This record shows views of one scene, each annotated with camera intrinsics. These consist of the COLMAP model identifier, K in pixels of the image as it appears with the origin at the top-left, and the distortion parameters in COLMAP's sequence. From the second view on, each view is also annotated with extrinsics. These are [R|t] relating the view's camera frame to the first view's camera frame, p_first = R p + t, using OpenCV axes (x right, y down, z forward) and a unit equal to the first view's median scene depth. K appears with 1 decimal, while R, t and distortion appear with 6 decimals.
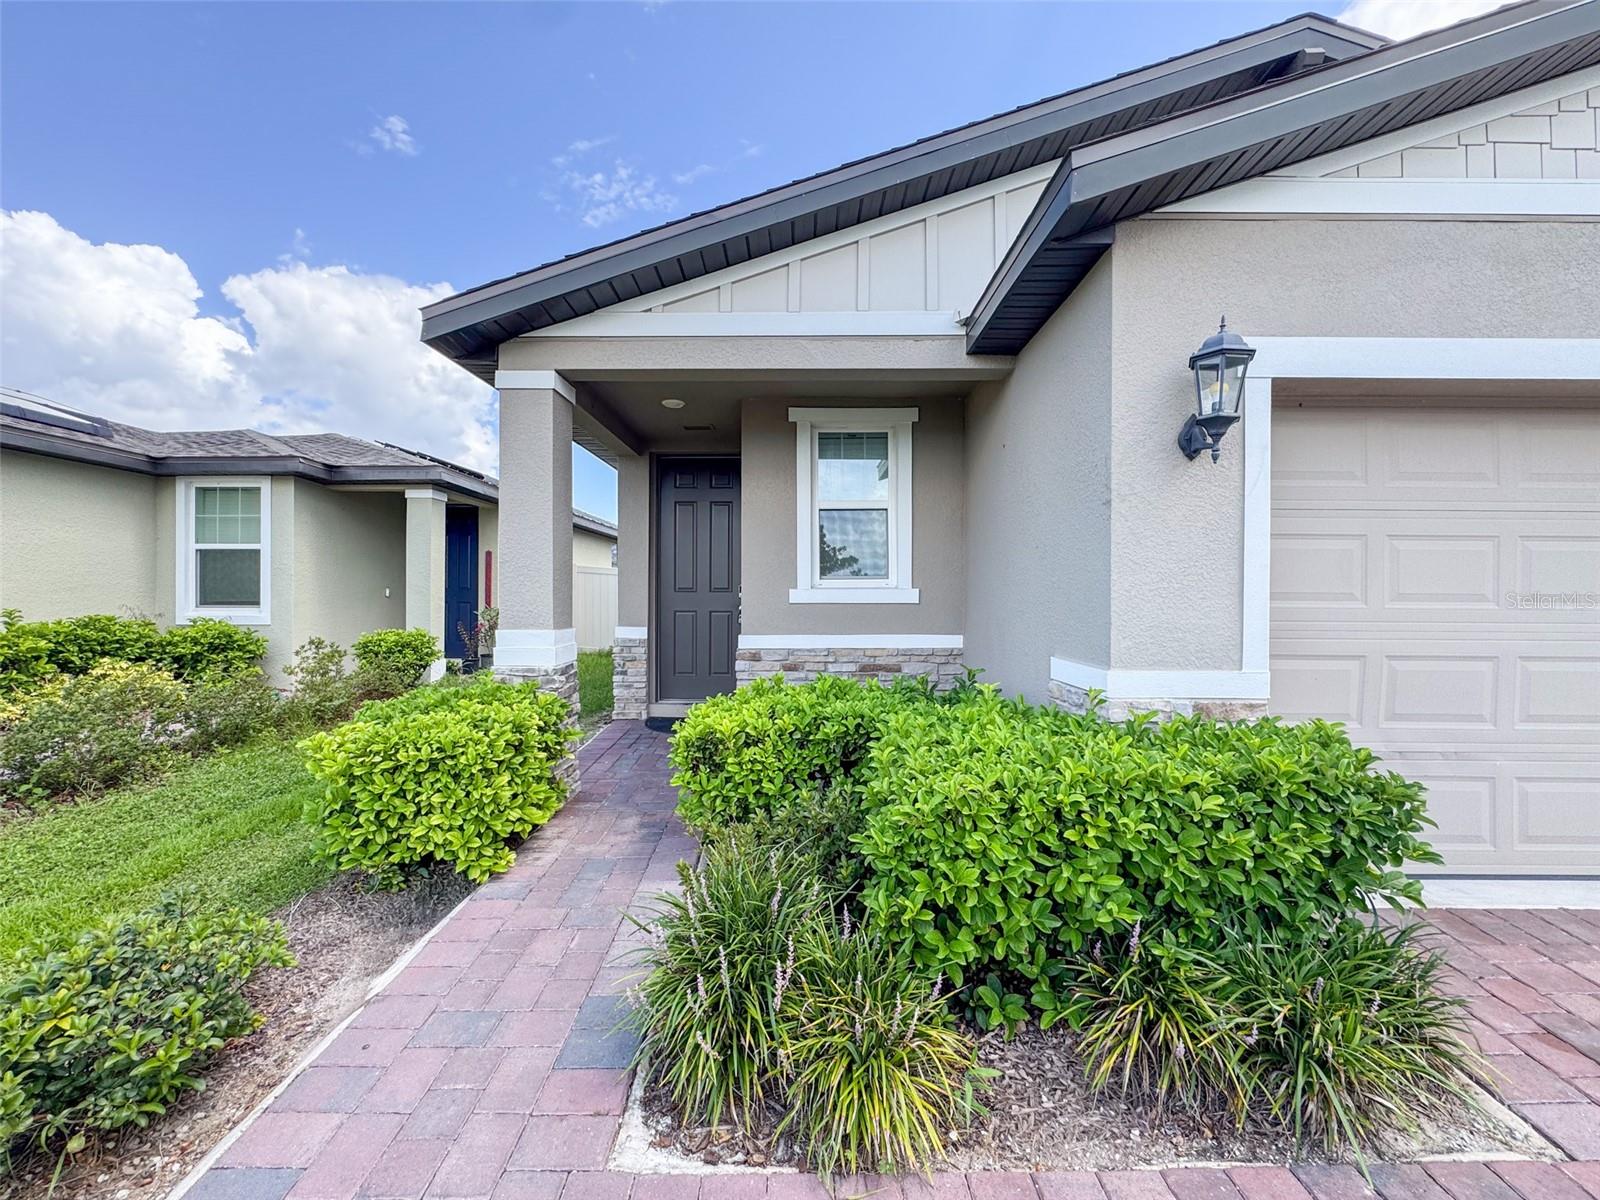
lens RADIAL K [[651.0, 0, 794.7], [0, 651.0, 590.8], [0, 0, 1]] dist [-0.004413, 0.000607]
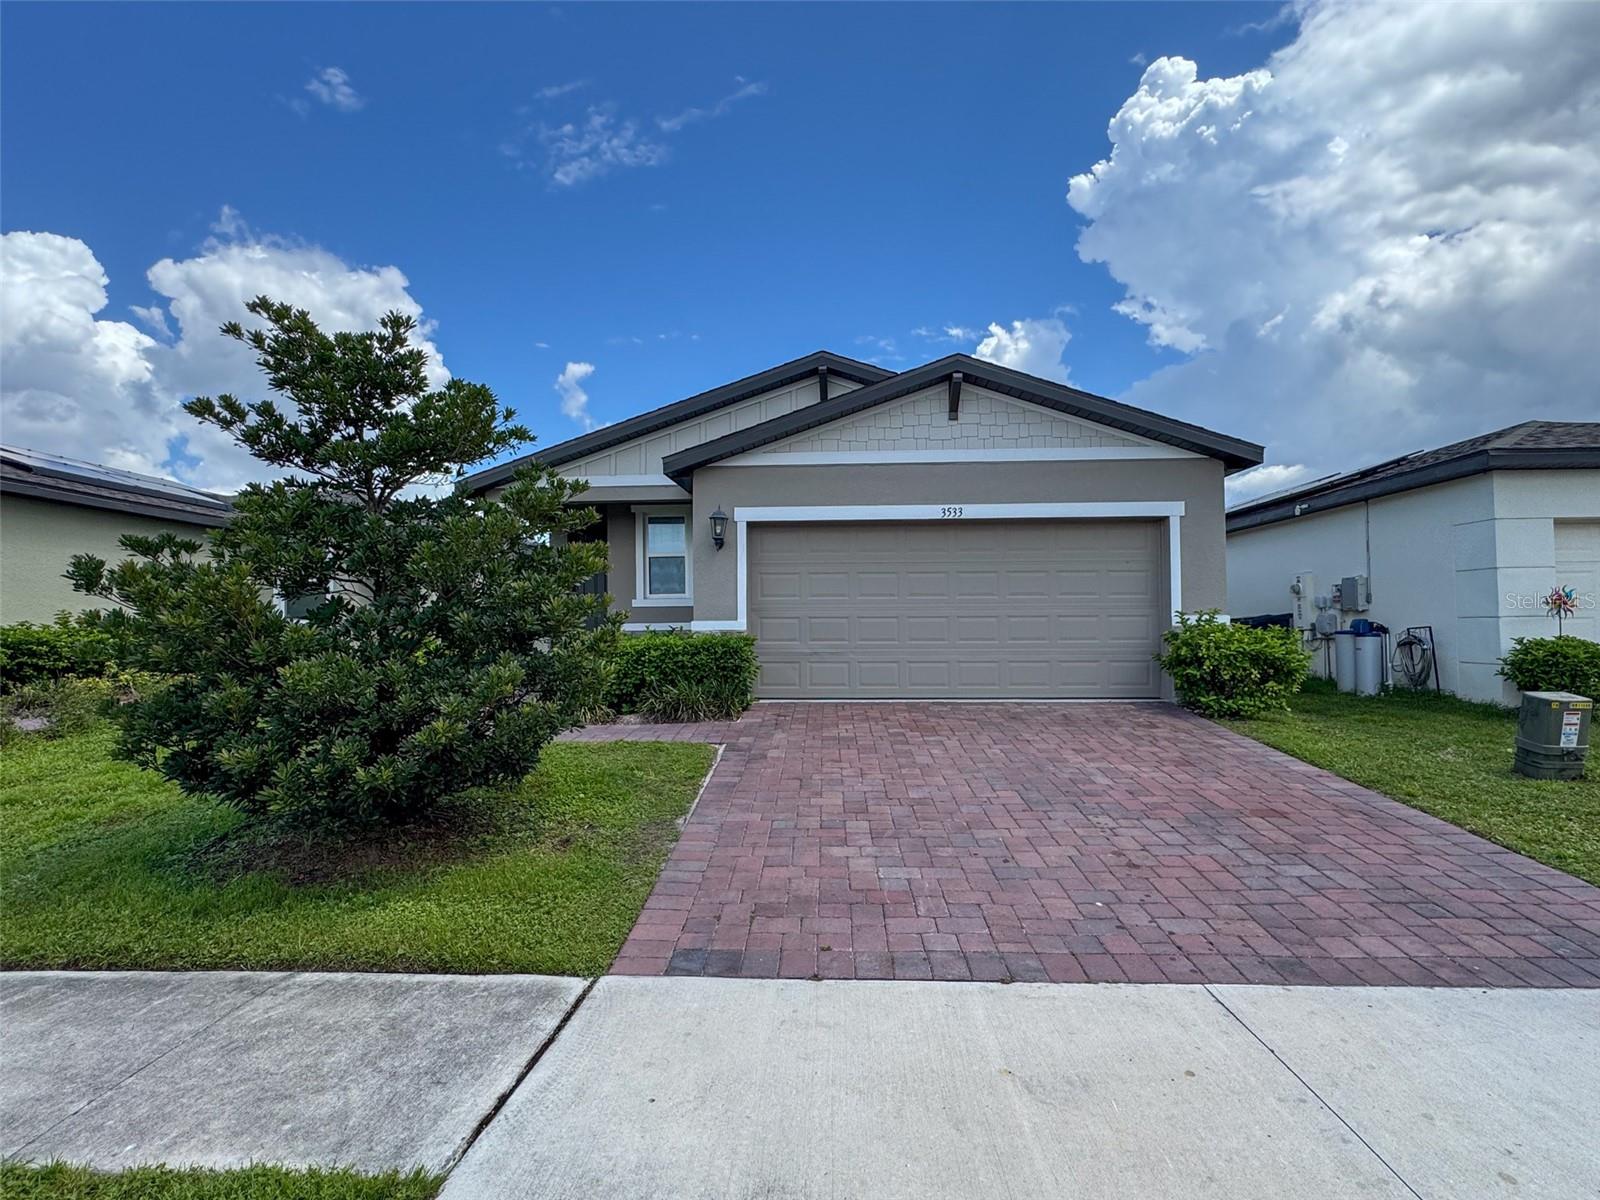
lens RADIAL K [[808.7, 0, 771.2], [0, 808.7, 570.2], [0, 0, 1]] dist [0.004692, -0.002163]
pose [[0.998674, -0.018508, -0.048040, 0.521324], [0.015682, 0.998161, -0.058558, 0.056639], [0.049036, 0.057727, 0.997127, -1.355271]]
